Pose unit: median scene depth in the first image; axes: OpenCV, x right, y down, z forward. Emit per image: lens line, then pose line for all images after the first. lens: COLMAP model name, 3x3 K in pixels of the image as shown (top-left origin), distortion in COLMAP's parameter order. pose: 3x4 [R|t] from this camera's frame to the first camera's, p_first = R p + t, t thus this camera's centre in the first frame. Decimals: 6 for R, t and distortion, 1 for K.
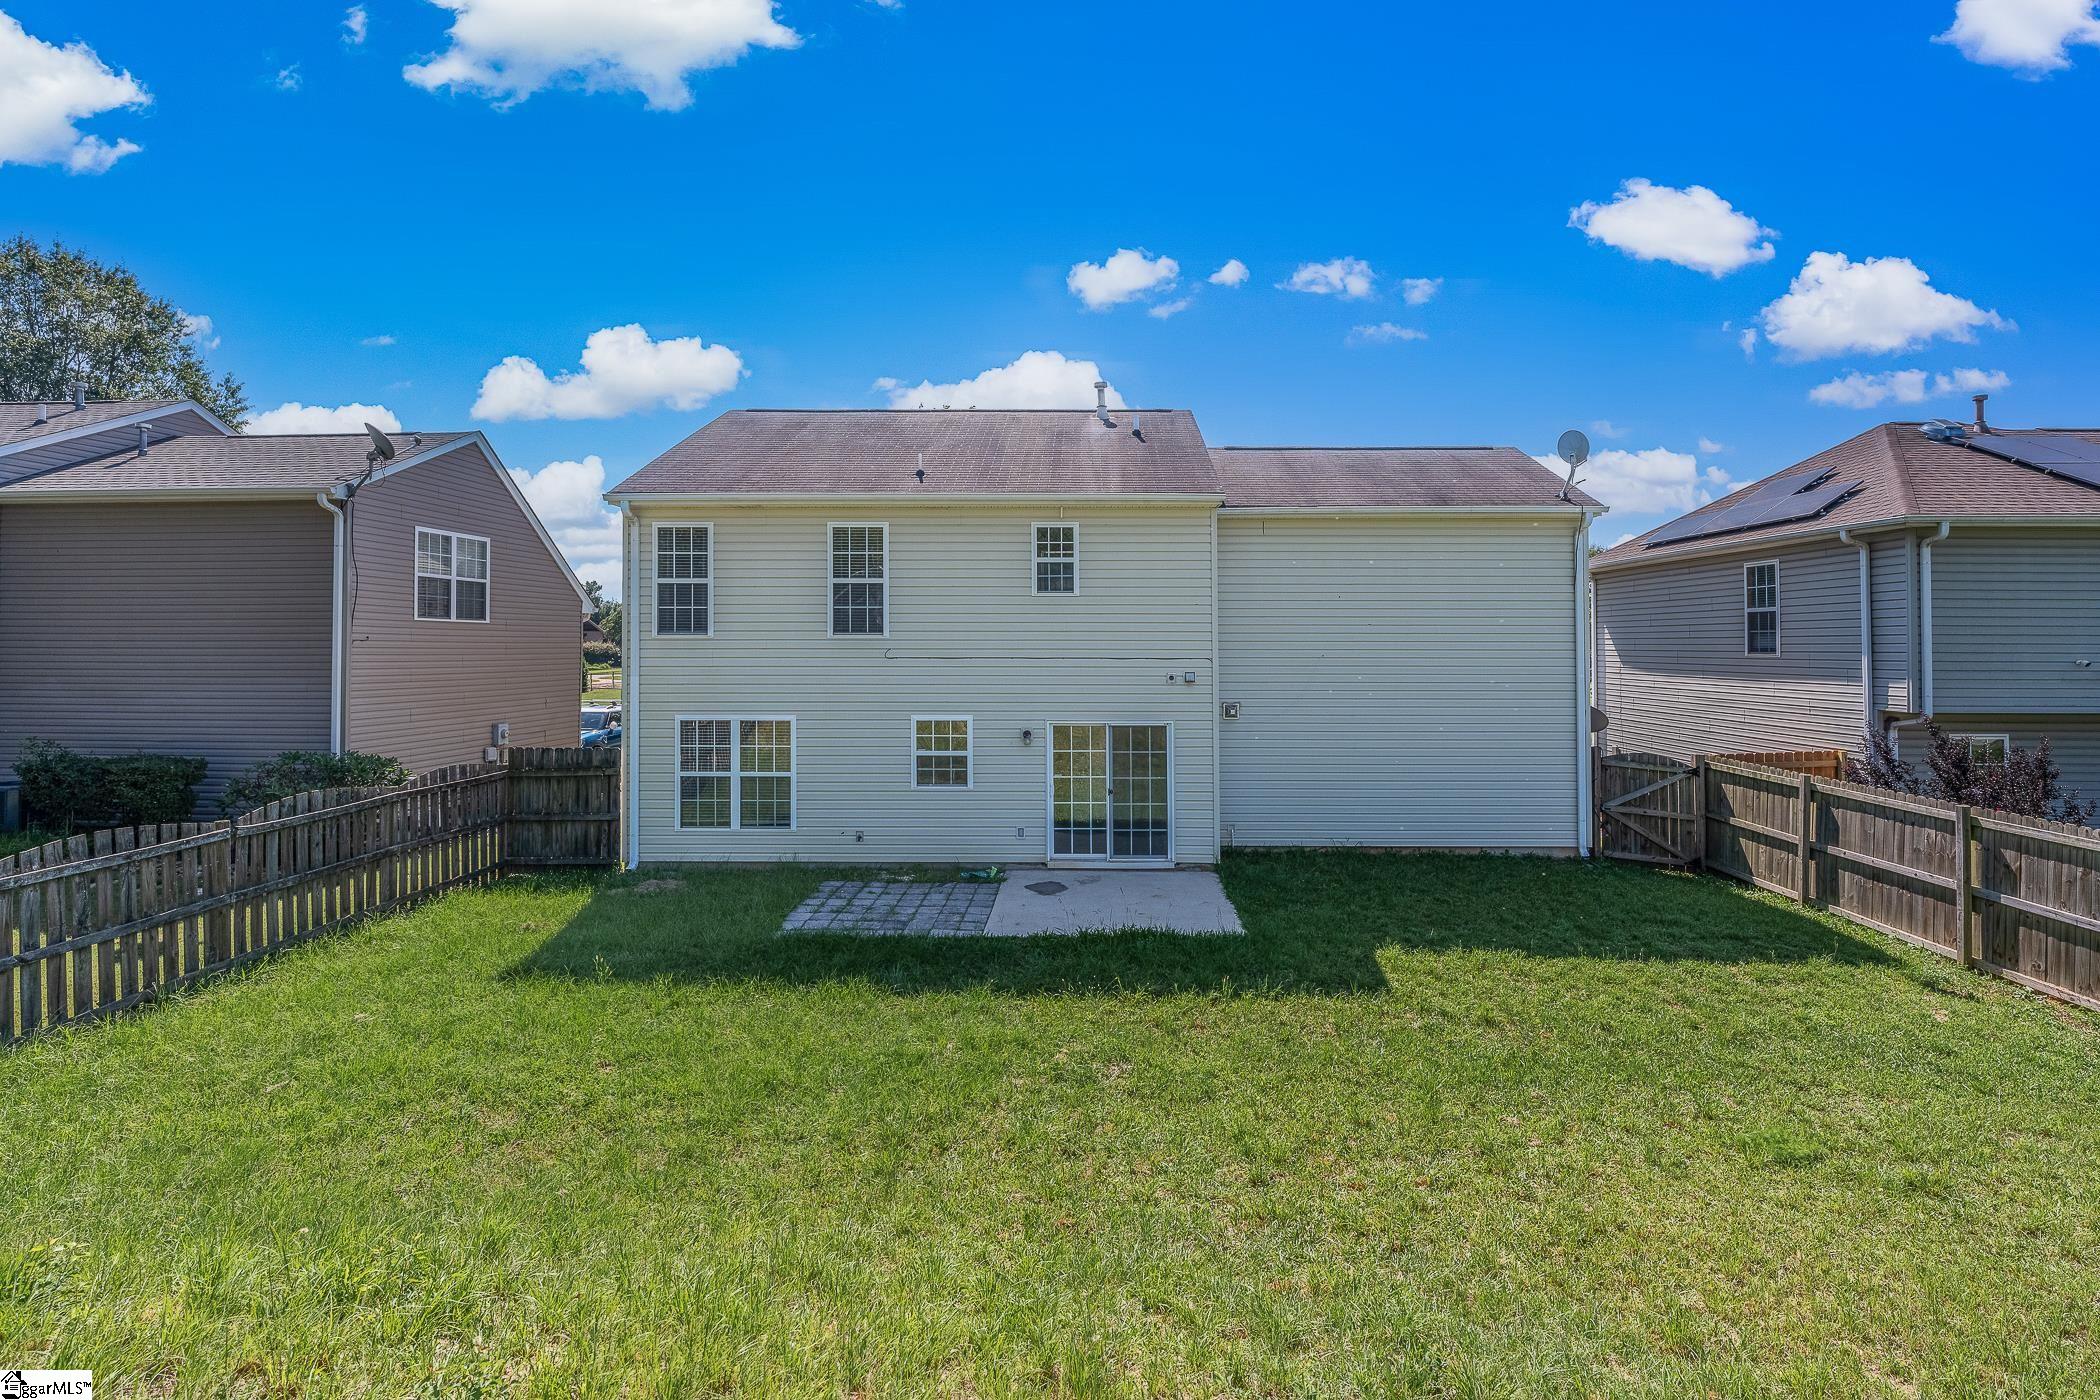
lens RADIAL K [[951.1, 0, 1053.1], [0, 951.1, 630.2], [0, 0, 1]] dist [-0.000536, -0.000180]
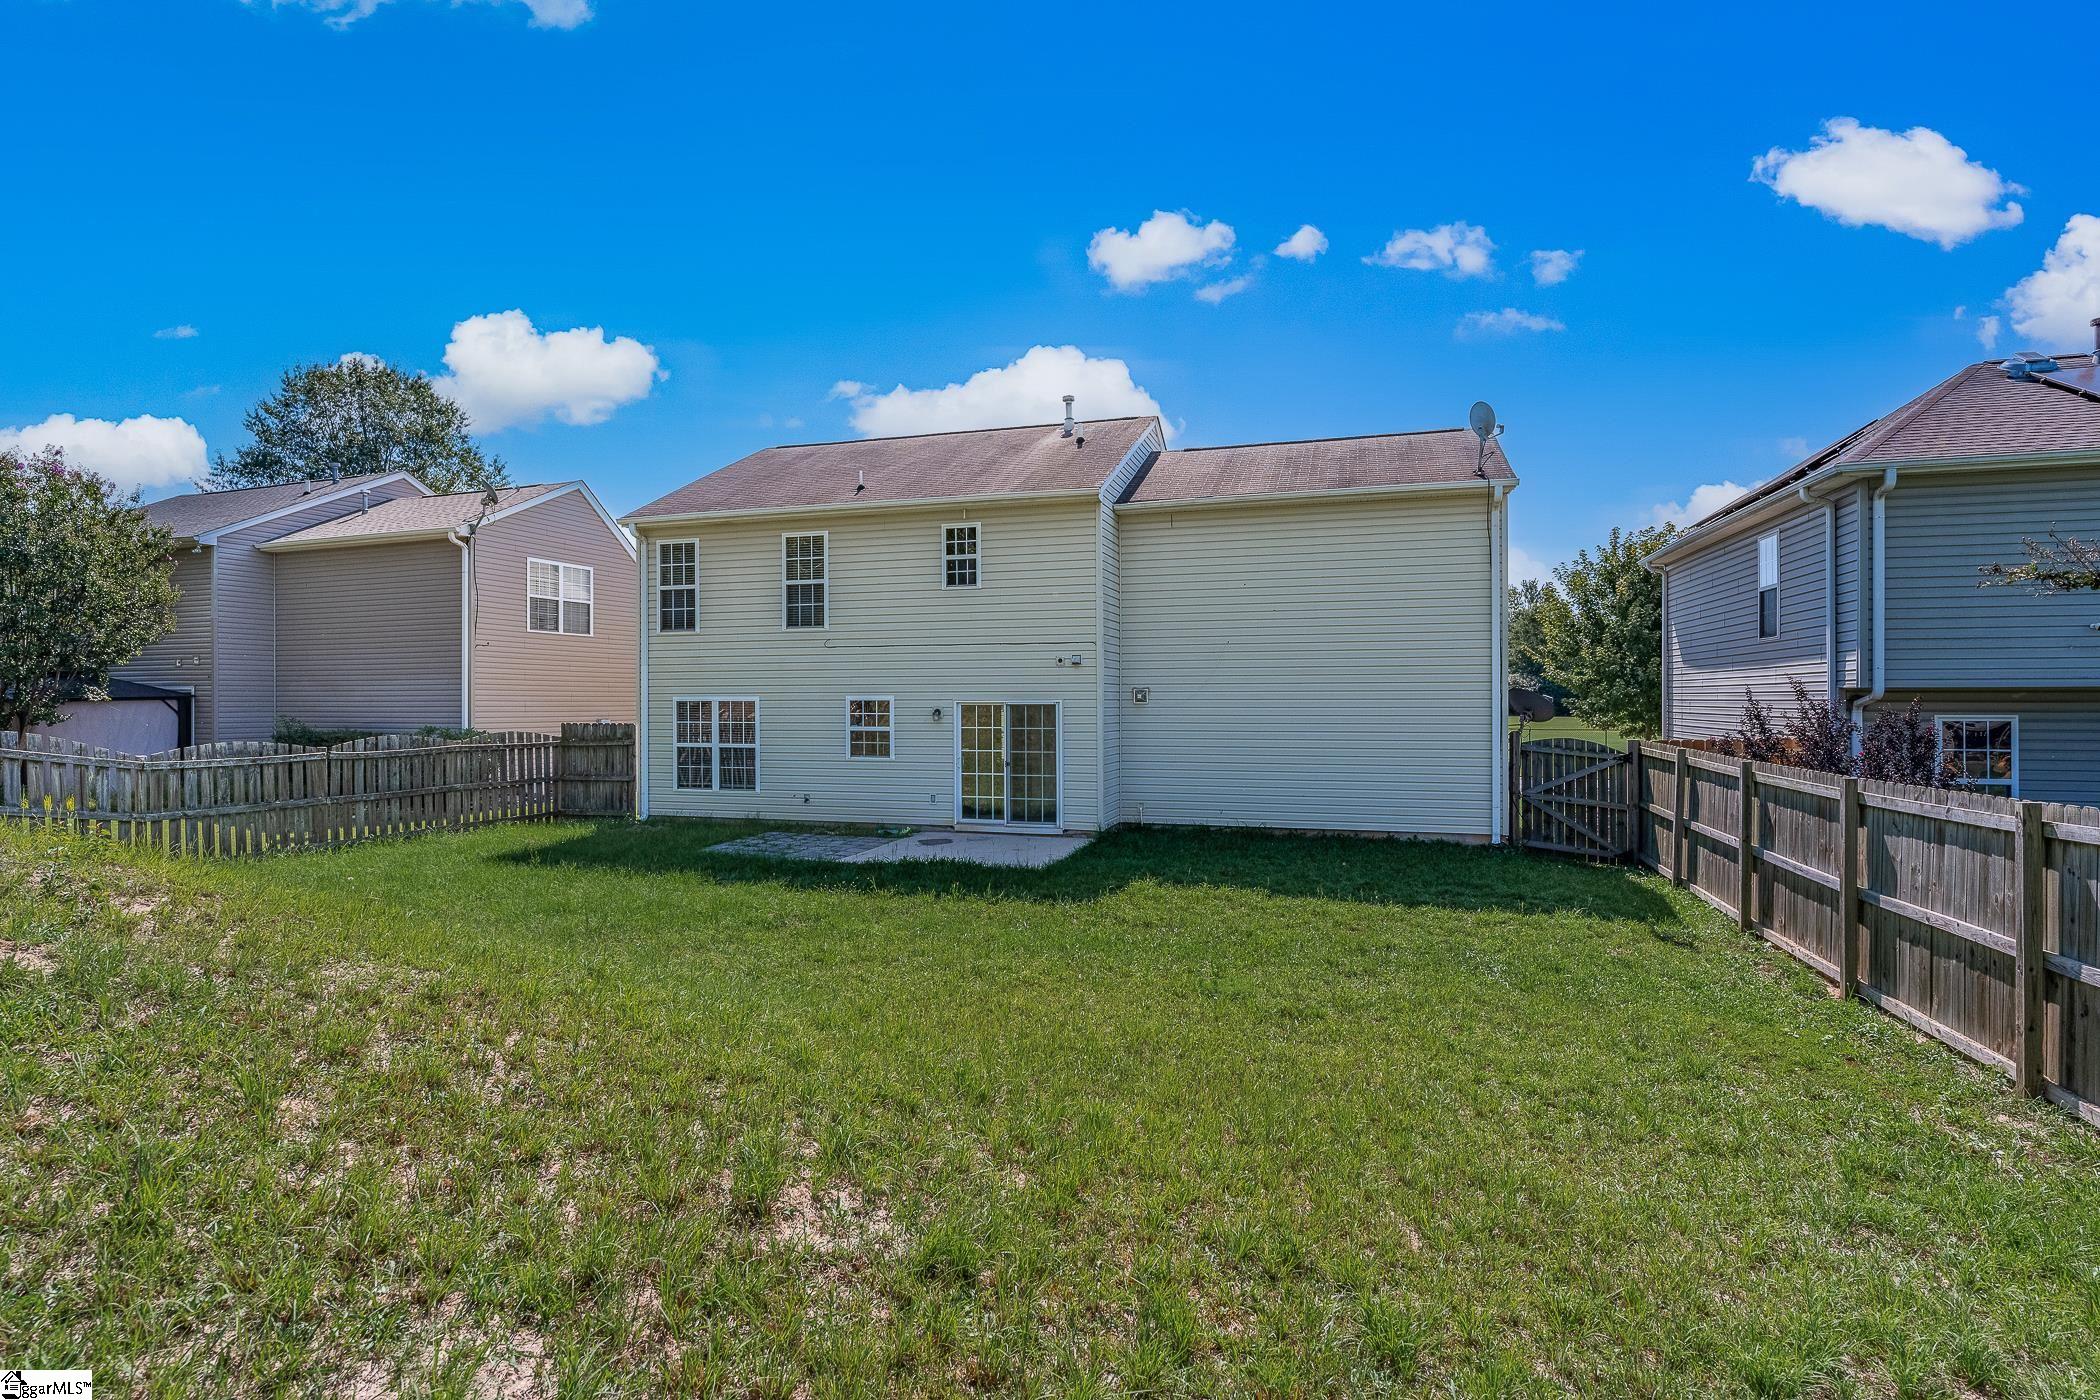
lens RADIAL K [[1022.5, 0, 1050.0], [0, 1022.5, 700.0], [0, 0, 1]] dist [0.000219, 0.000423]
pose [[0.959245, -0.003330, -0.282555, 0.442153], [0.006202, 0.999938, 0.009272, 0.084053], [0.282507, -0.010646, 0.959206, -0.128491]]
